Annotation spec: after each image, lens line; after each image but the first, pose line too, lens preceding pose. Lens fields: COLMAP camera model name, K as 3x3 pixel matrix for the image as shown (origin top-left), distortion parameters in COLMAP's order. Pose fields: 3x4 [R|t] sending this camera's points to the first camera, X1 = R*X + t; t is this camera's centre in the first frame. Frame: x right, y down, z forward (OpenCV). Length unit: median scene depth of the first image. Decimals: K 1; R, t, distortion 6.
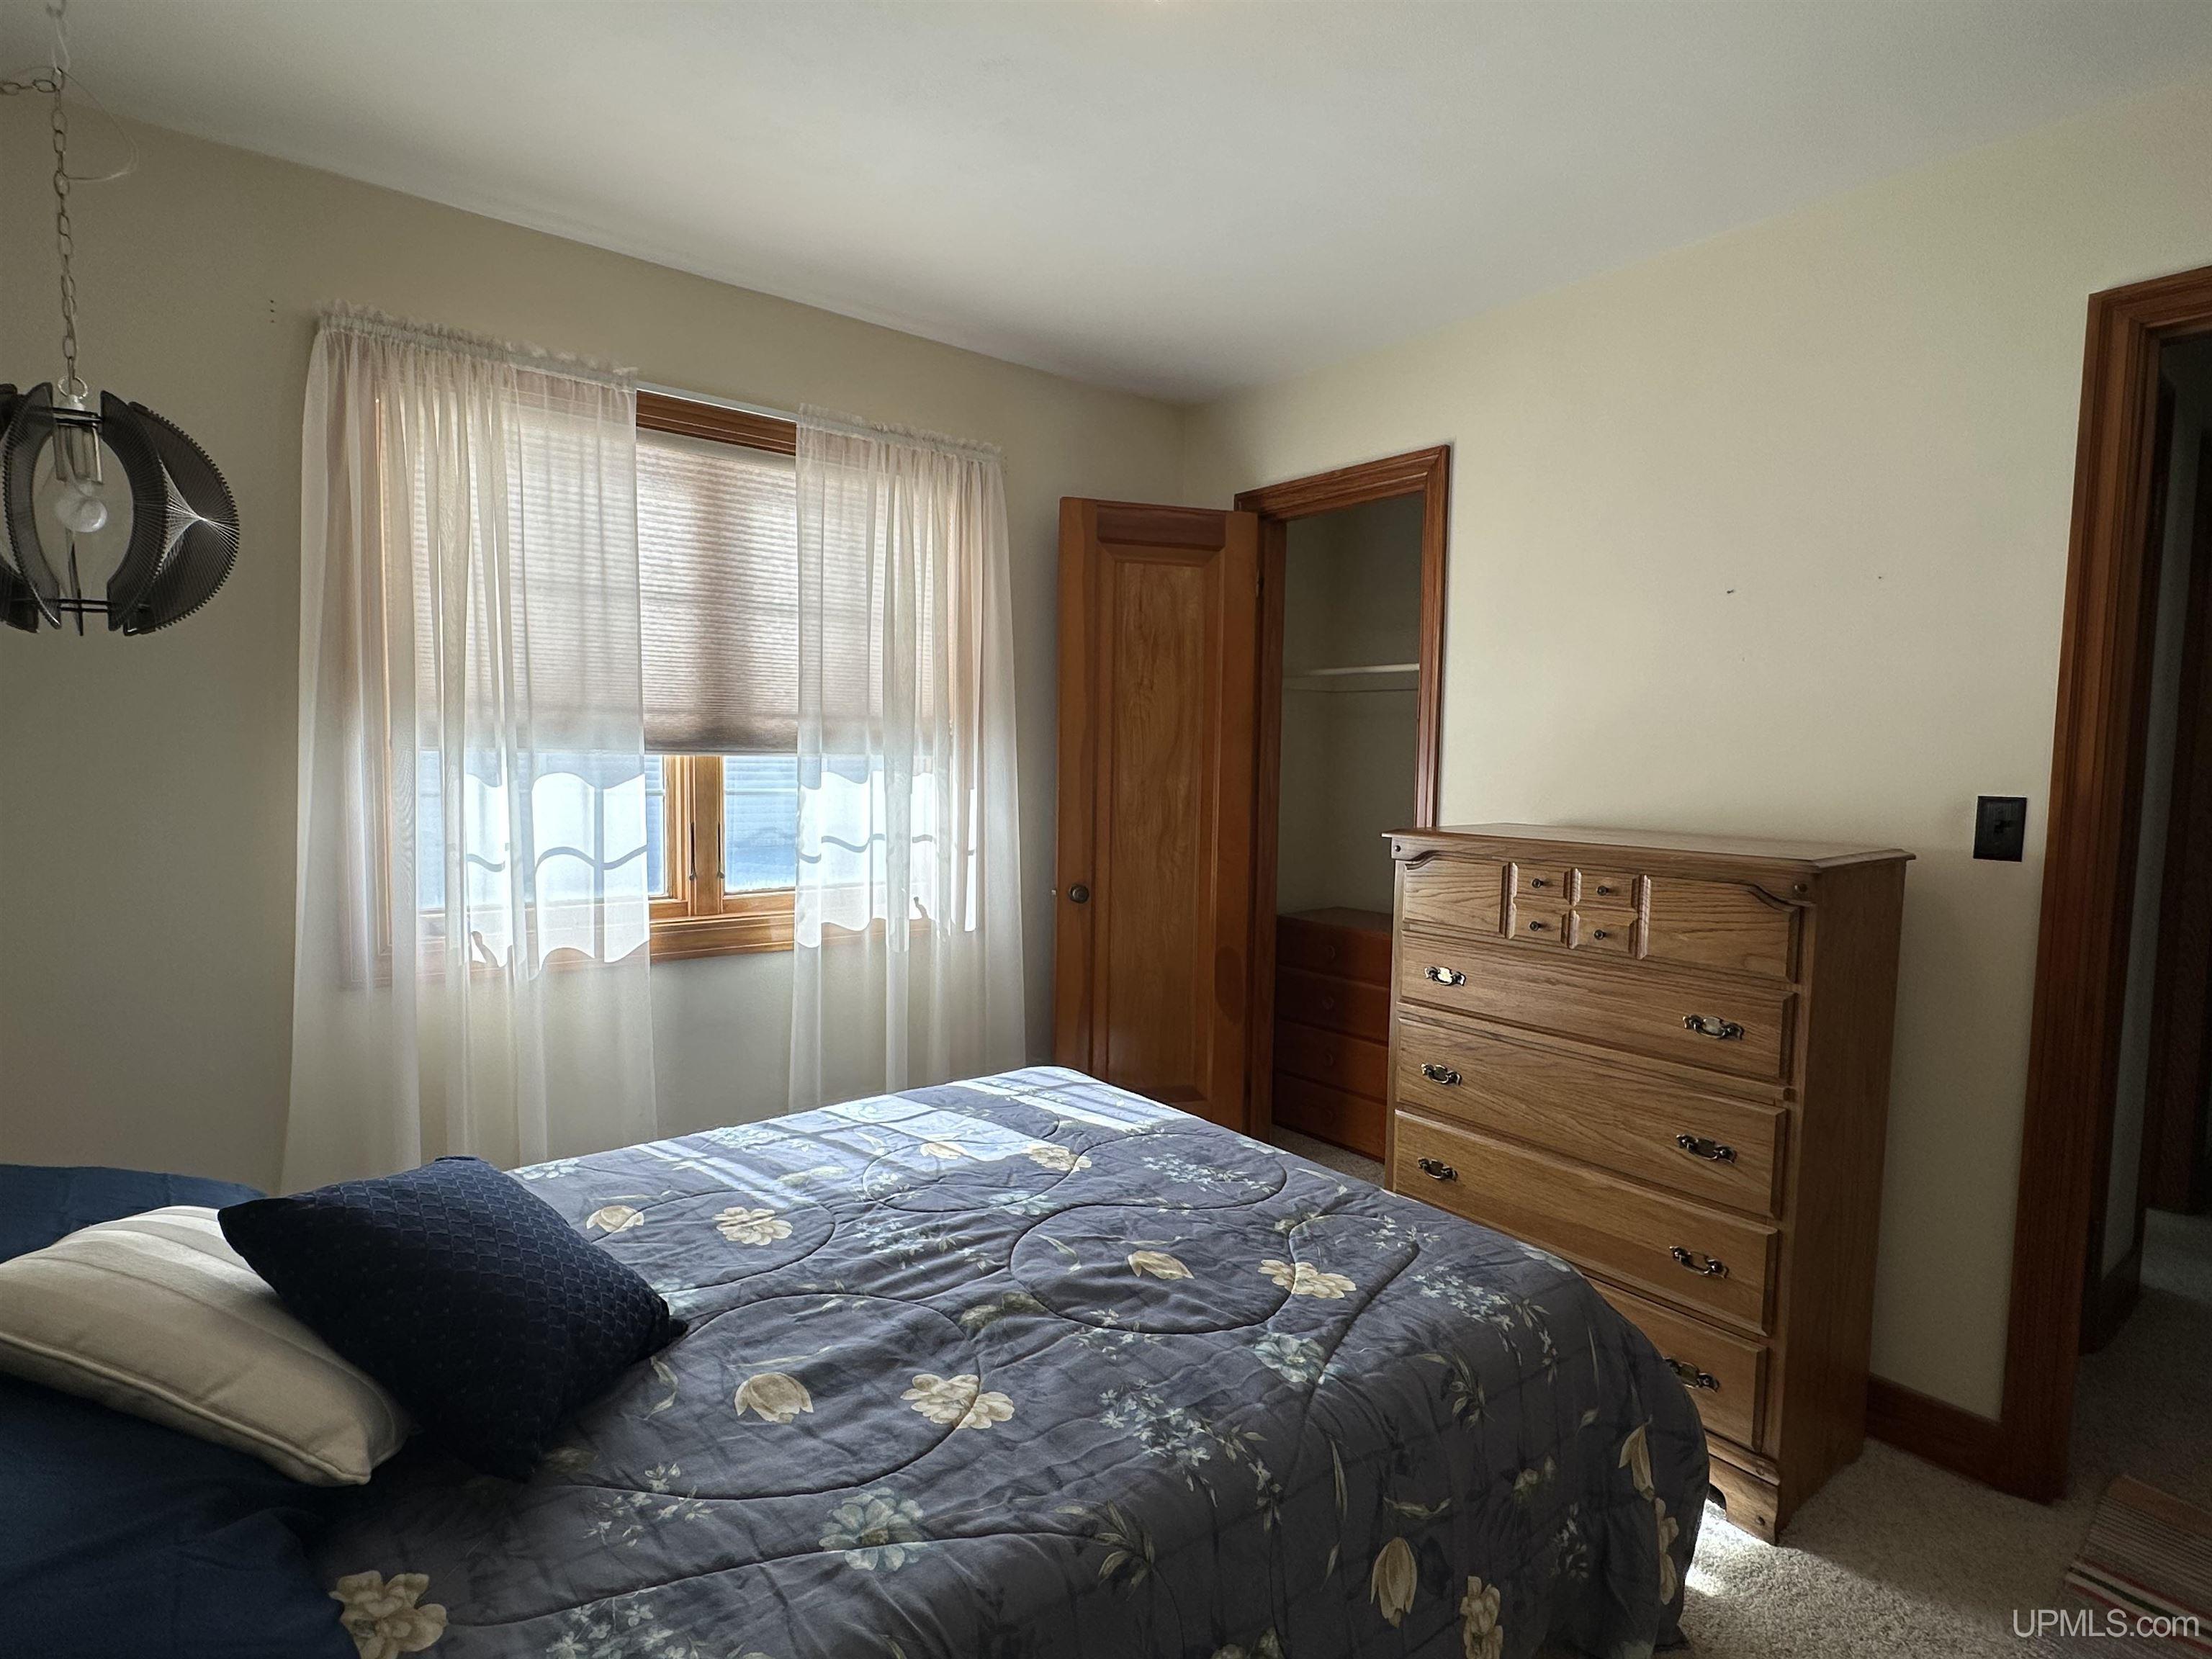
lens RADIAL K [[1141.6, 0, 1106.0], [0, 1141.6, 829.5], [0, 0, 1]] dist [-0.001015, 0.000043]
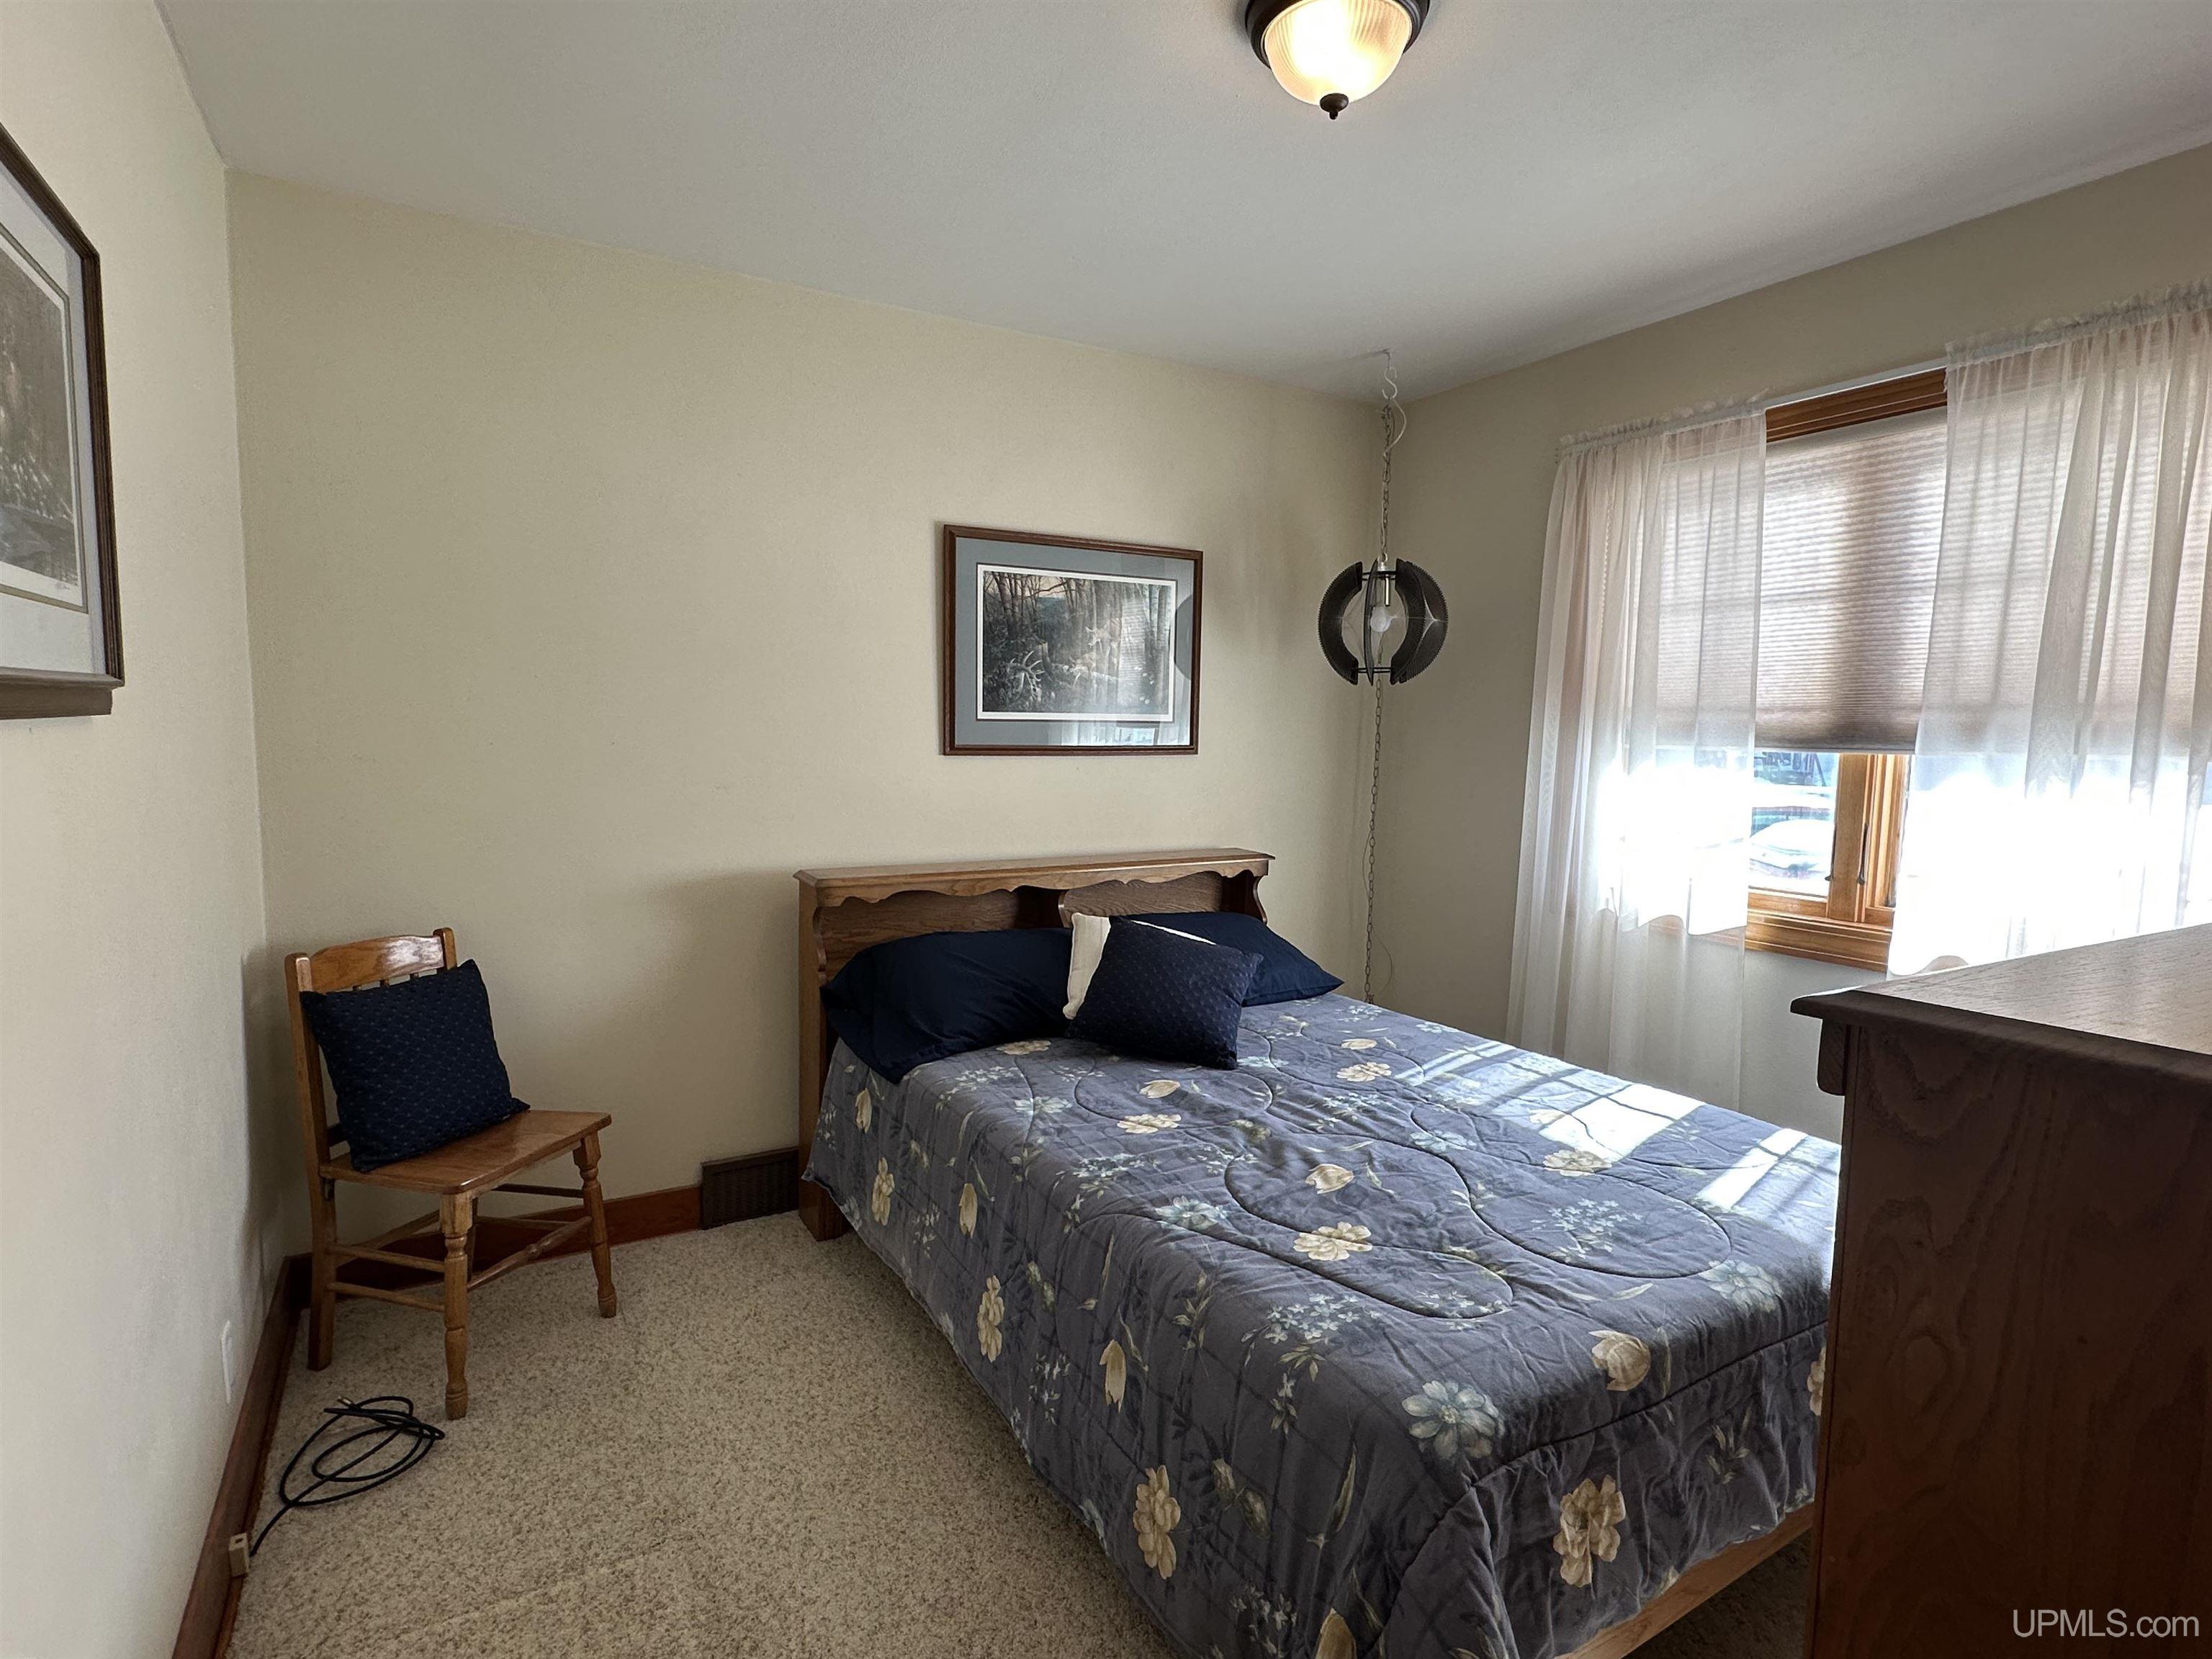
lens RADIAL K [[1175.6, 0, 1094.3], [0, 1175.6, 839.1], [0, 0, 1]] dist [-0.000277, 0.000018]
pose [[-0.168754, 0.072932, -0.982956, 1.079471], [-0.081668, 0.992795, 0.087683, -0.041847], [0.982269, 0.095073, -0.161582, 0.803359]]
